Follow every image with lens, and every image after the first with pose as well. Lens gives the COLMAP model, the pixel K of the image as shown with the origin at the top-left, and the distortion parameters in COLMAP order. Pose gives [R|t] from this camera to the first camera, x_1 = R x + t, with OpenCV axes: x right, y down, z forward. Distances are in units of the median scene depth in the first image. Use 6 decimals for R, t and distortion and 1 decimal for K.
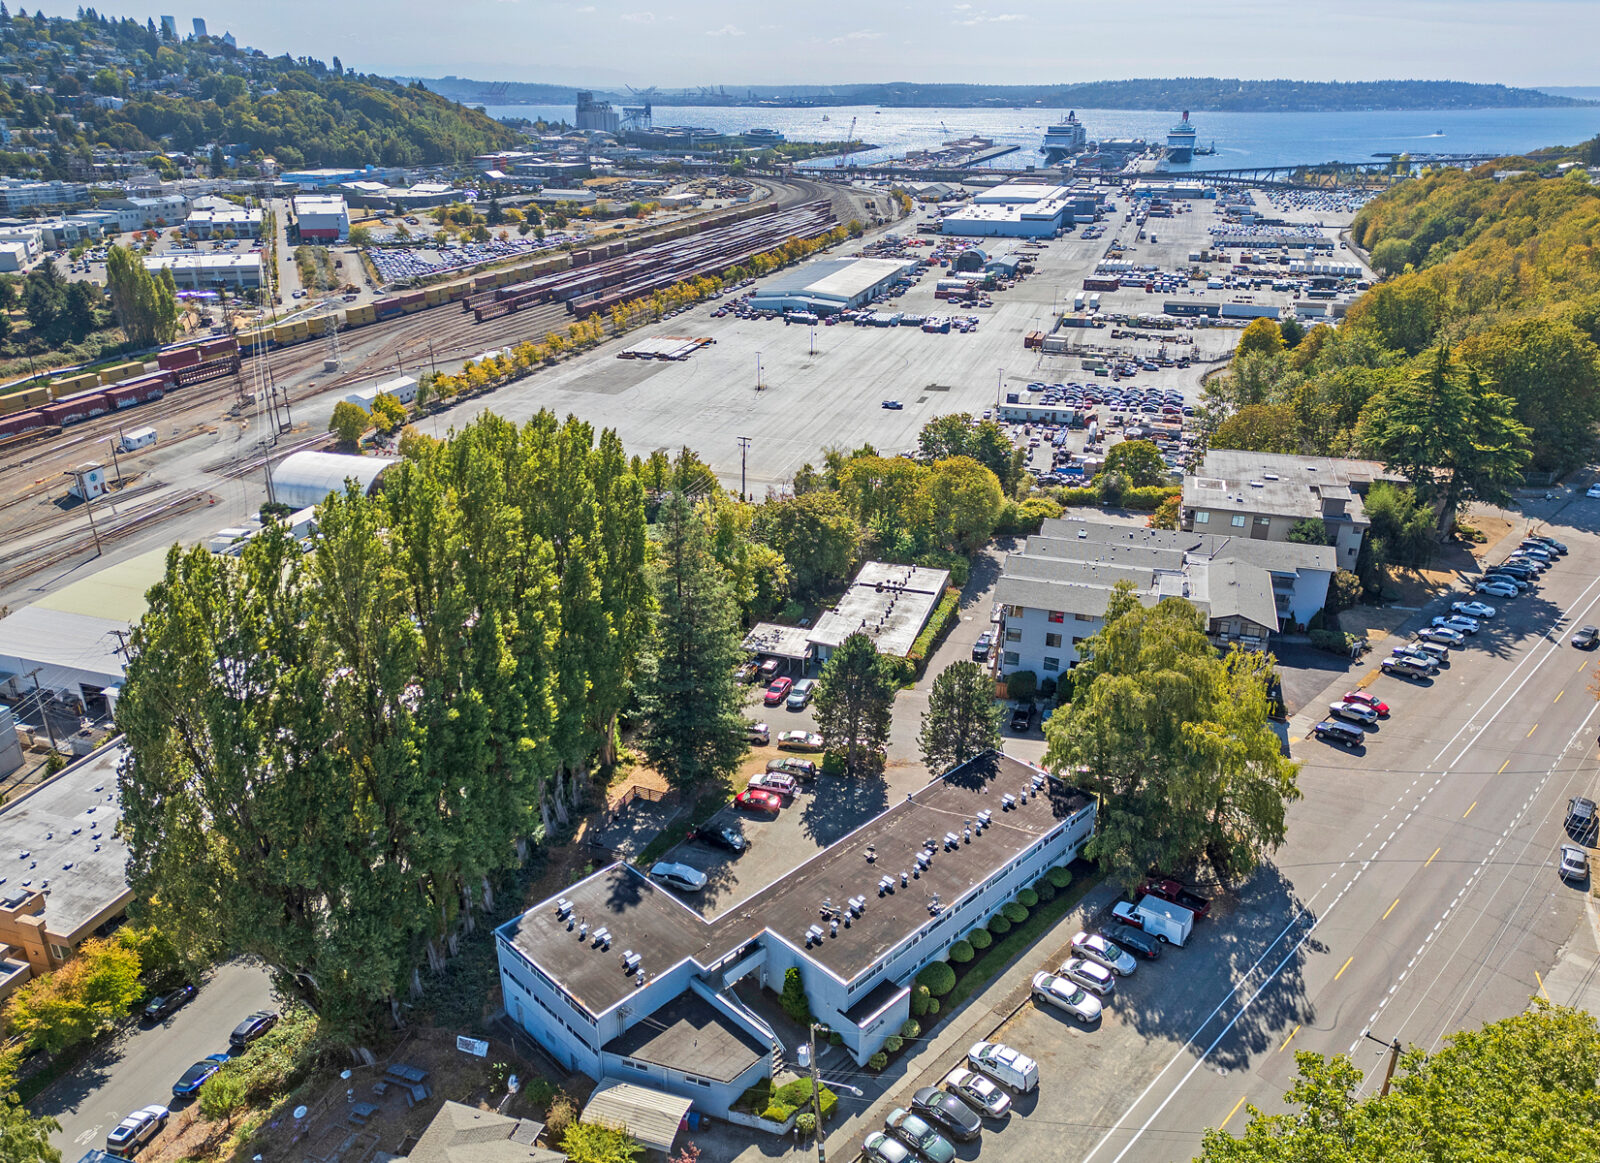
lens RADIAL K [[1148.9, 0, 800.0], [0, 1148.9, 581.5], [0, 0, 1]] dist [0.088360, -0.080563]
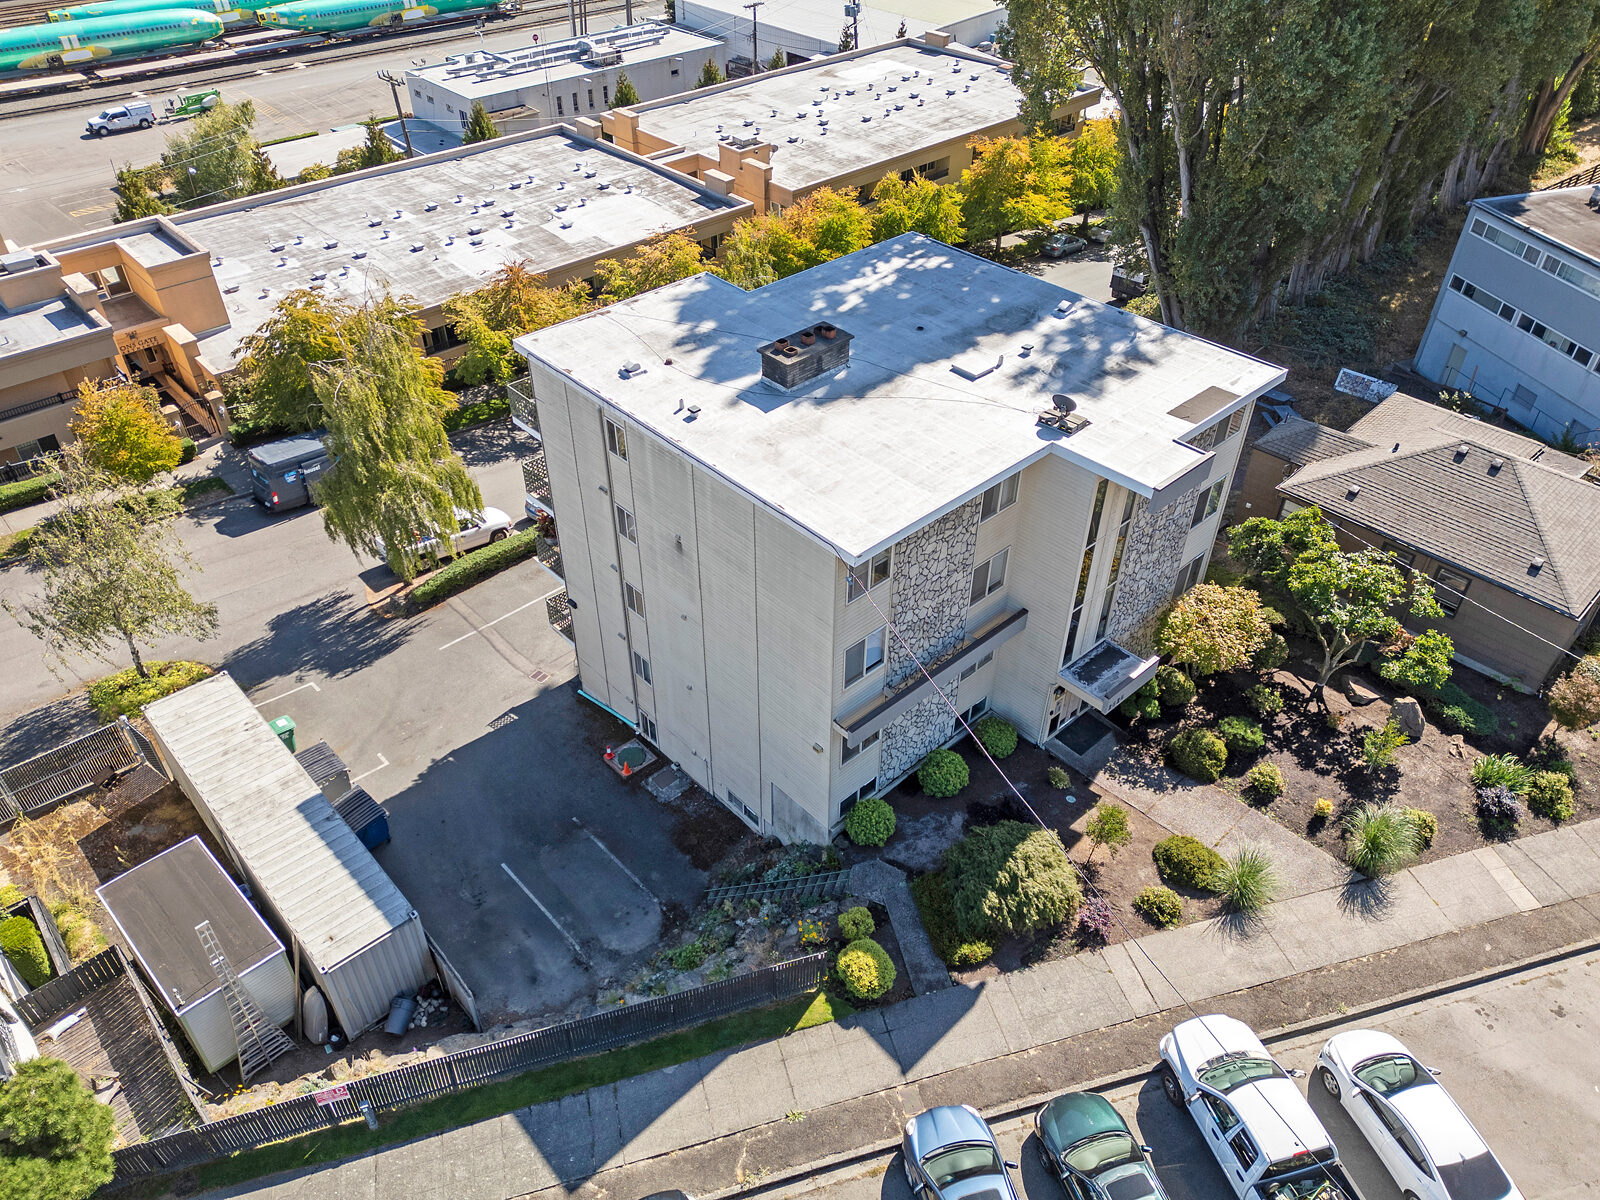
lens RADIAL K [[1135.3, 0, 800.0], [0, 1135.3, 600.0], [0, 0, 1]] dist [0.066869, -0.063682]
pose [[0.872248, 0.309304, -0.378832, -0.047796], [-0.191904, 0.928944, 0.316599, 0.064143], [0.449839, -0.203454, 0.869627, 0.053269]]
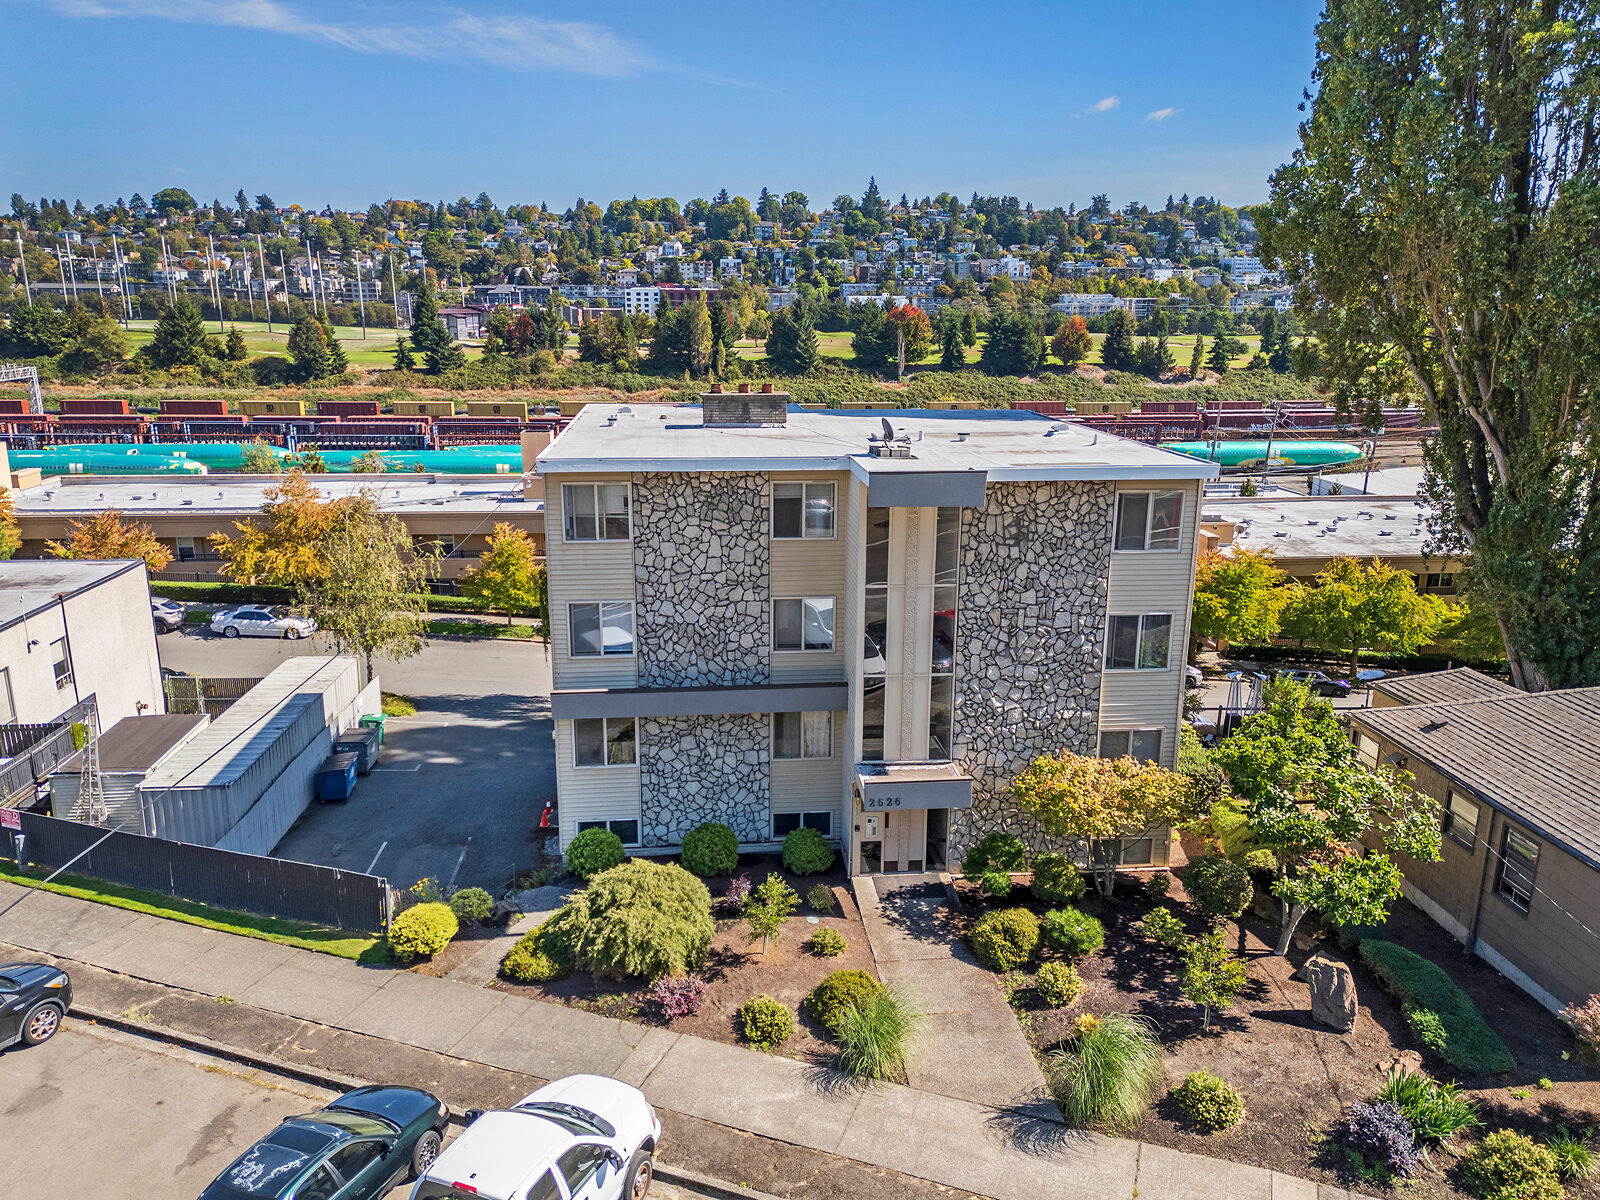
lens RADIAL K [[1135.3, 0, 800.0], [0, 1135.3, 600.0], [0, 0, 1]] dist [0.066869, -0.063682]
pose [[0.397093, 0.226844, -0.889303, -0.013122], [-0.361391, 0.929338, 0.075687, 0.075822], [0.843632, 0.291331, 0.451012, 0.087922]]
